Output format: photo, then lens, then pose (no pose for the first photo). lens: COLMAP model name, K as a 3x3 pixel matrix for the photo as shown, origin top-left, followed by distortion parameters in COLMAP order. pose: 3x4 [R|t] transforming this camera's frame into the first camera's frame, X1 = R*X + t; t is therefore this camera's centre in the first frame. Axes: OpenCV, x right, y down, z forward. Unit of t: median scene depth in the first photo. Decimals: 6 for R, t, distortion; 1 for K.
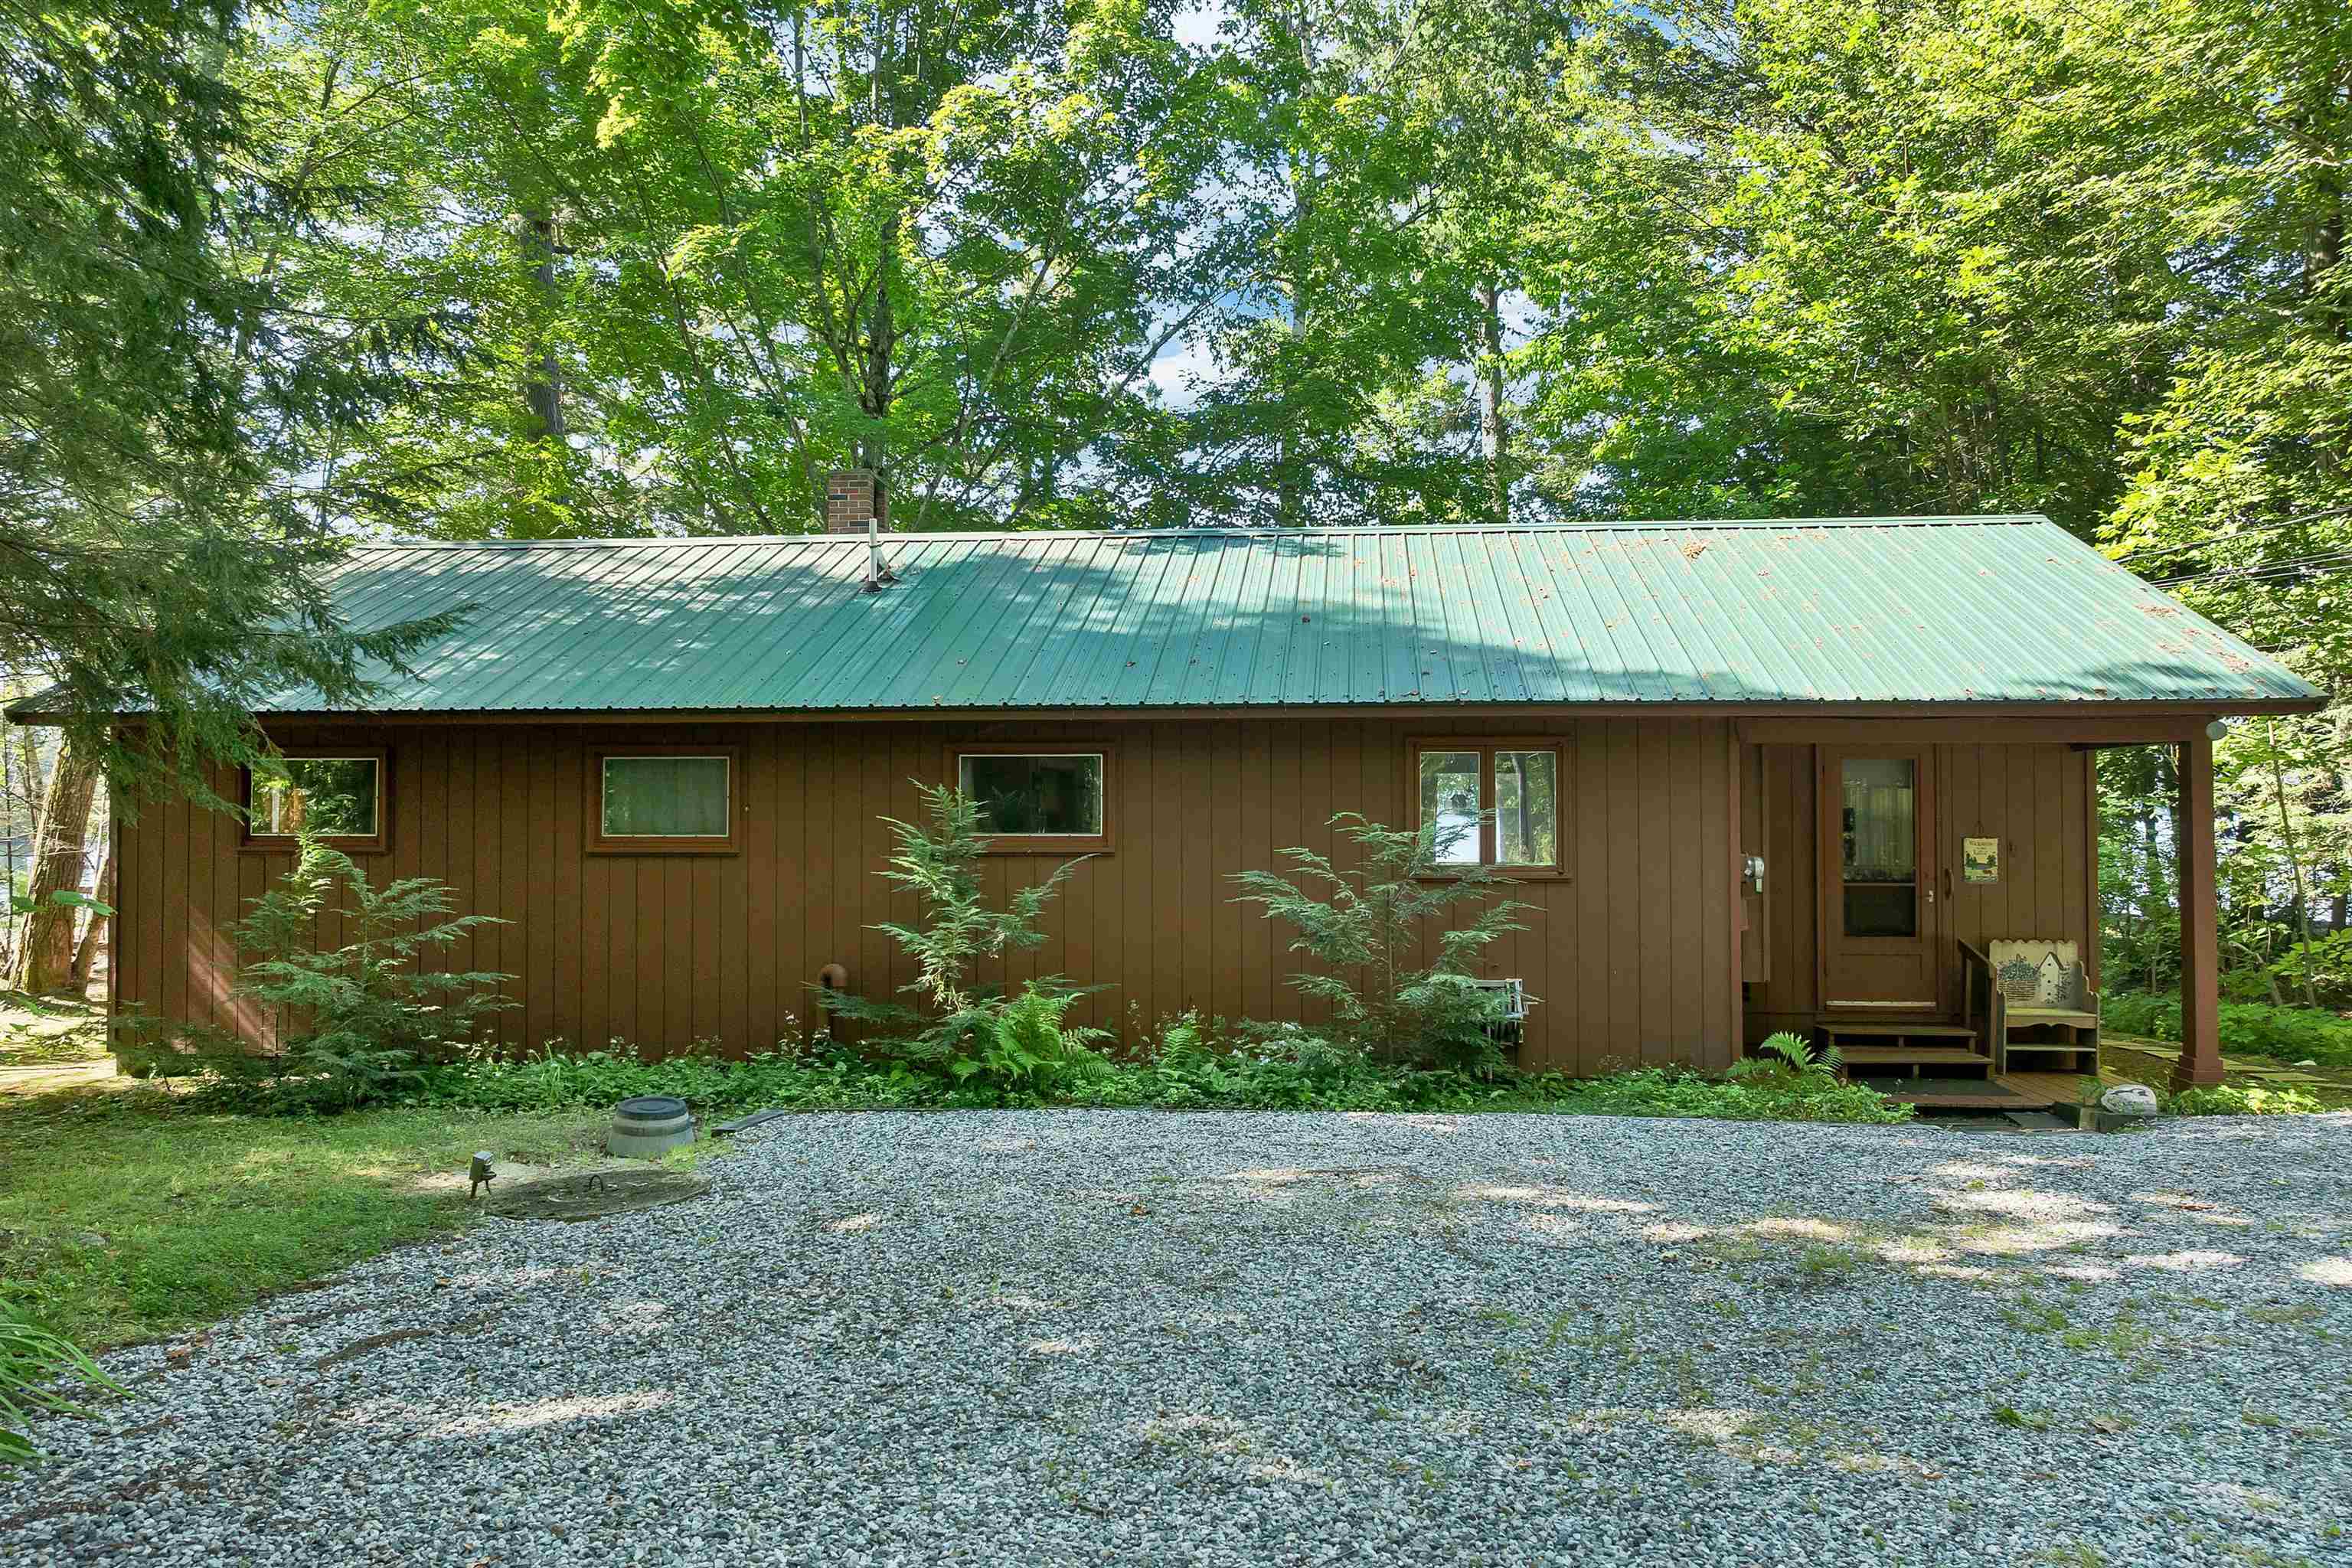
lens RADIAL K [[1681.3, 0, 1178.2], [0, 1681.3, 785.7], [0, 0, 1]] dist [-0.034439, 0.002152]
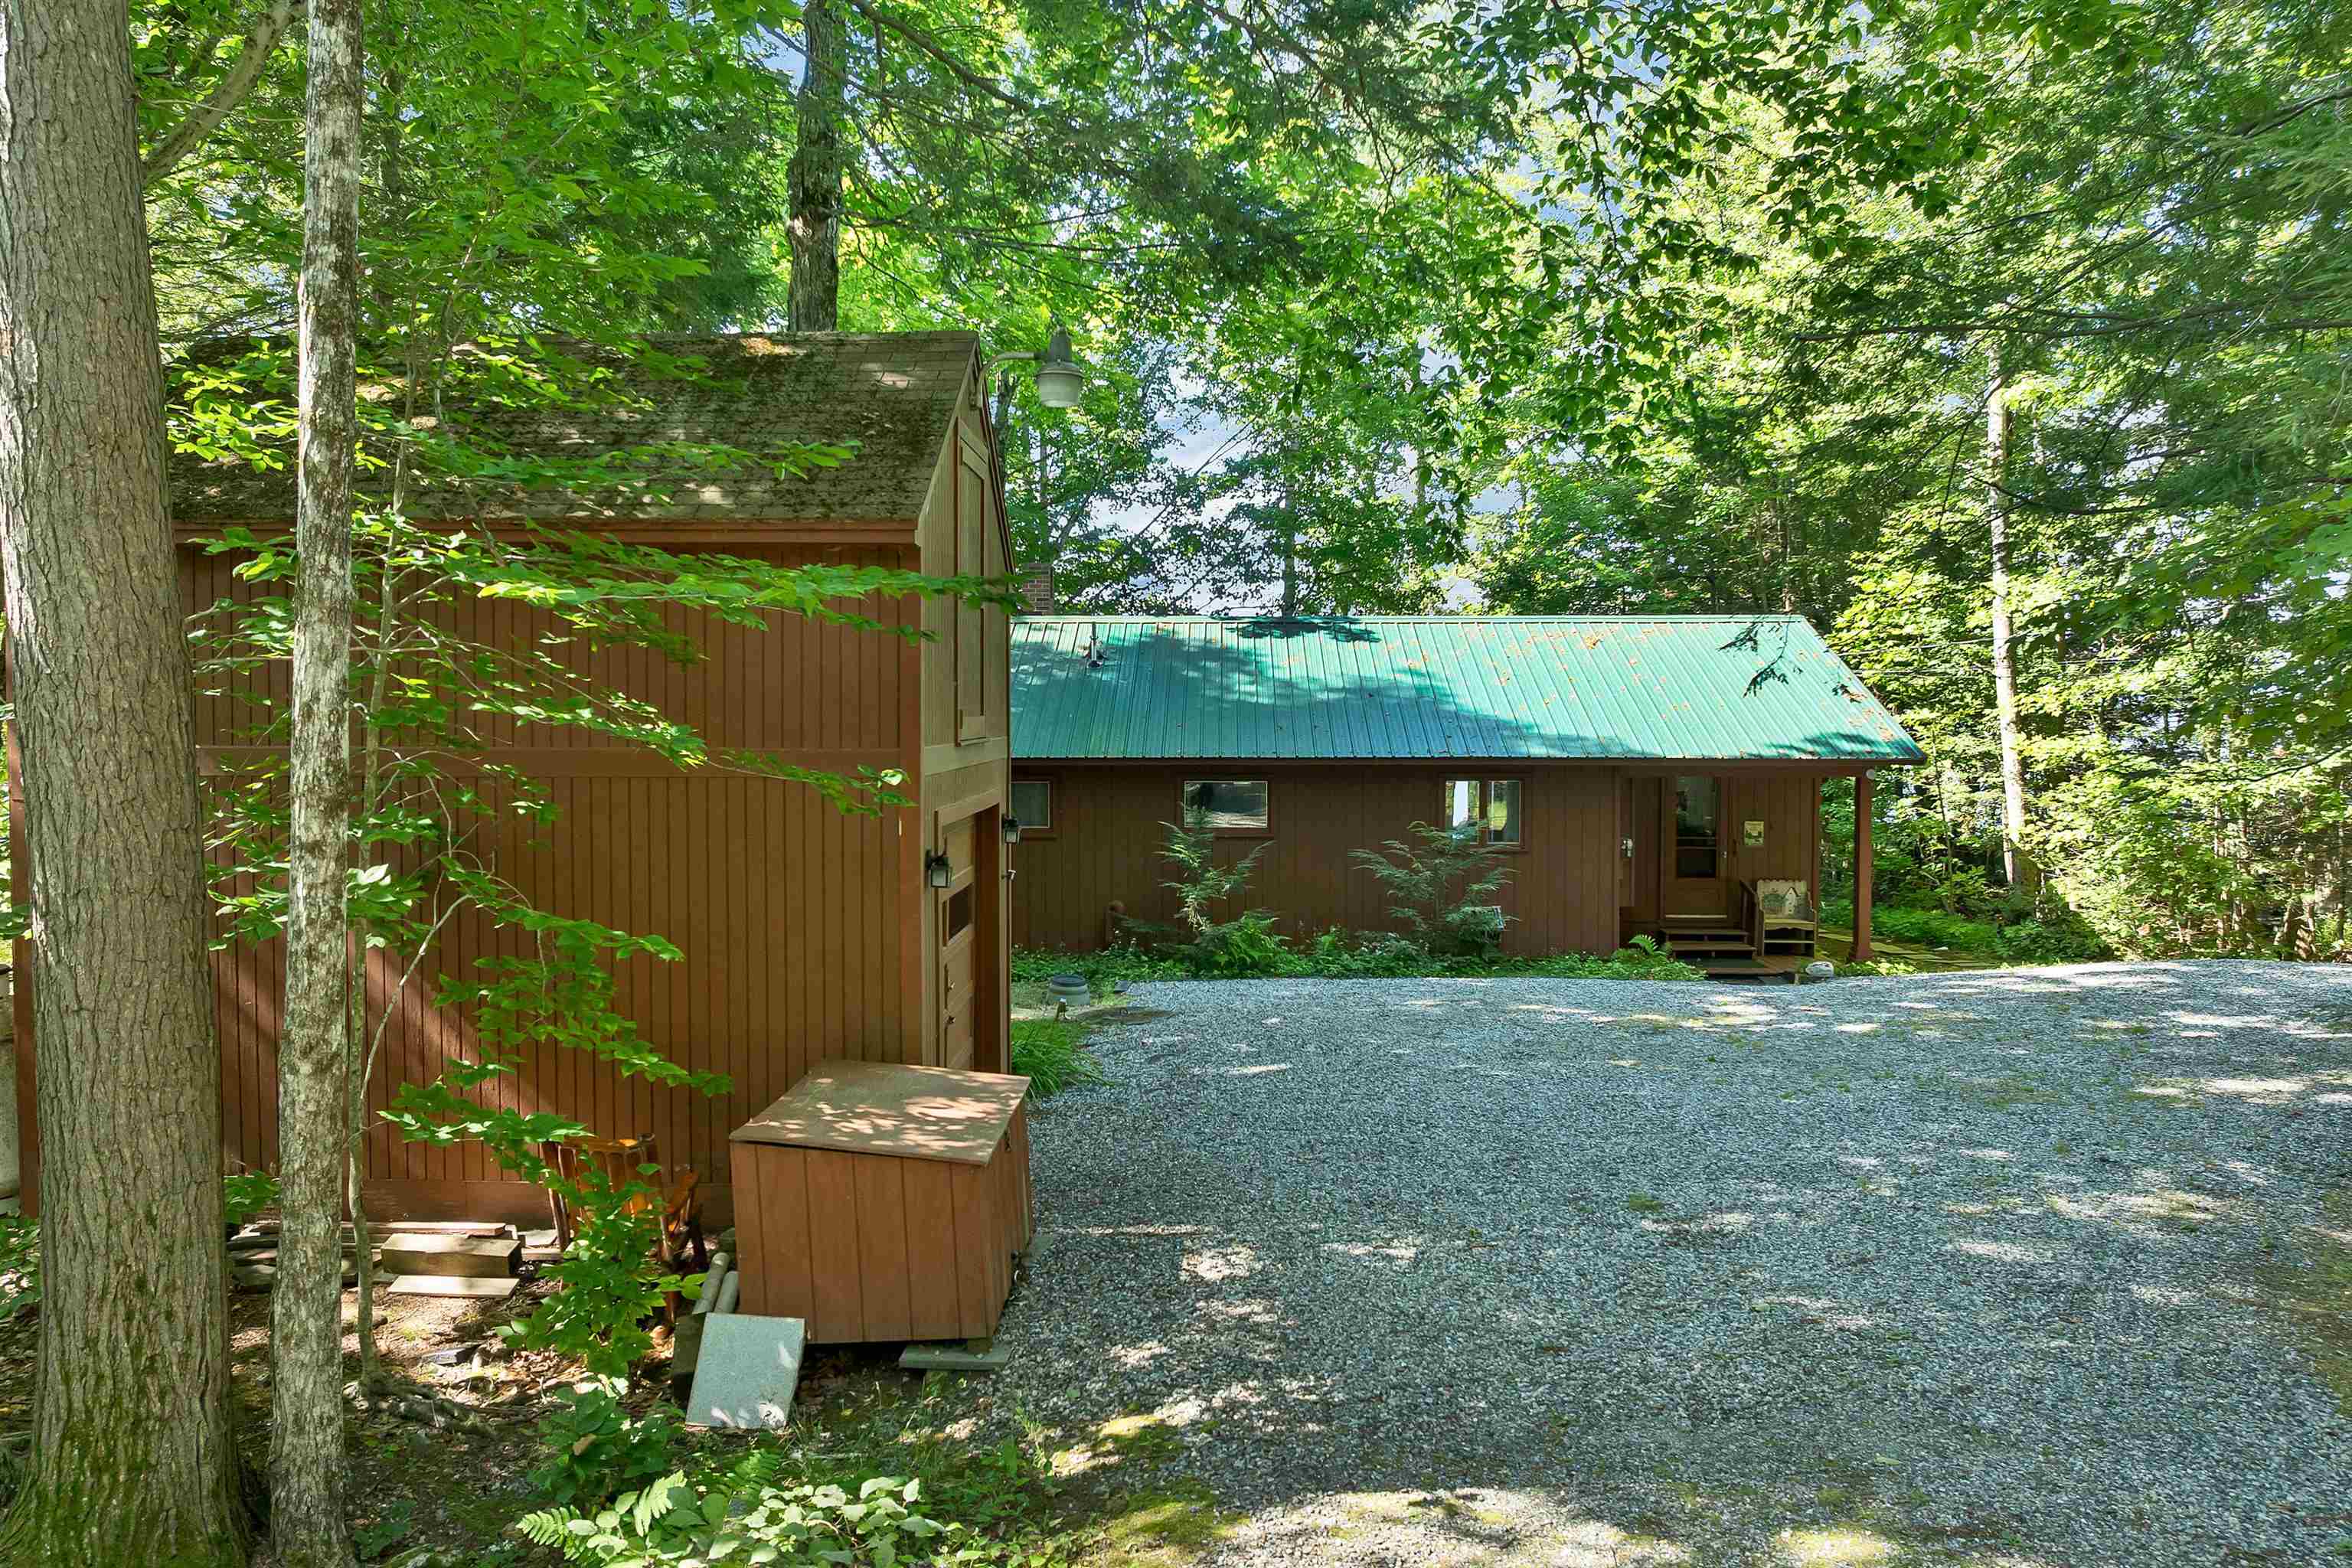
lens RADIAL K [[1681.3, 0, 1174.6], [0, 1681.3, 781.6], [0, 0, 1]] dist [-0.034439, 0.002152]
pose [[0.996888, -0.002302, 0.078797, -0.318498], [-0.002501, 0.998146, 0.060808, -0.141457], [-0.078791, -0.060815, 0.995034, -0.846603]]
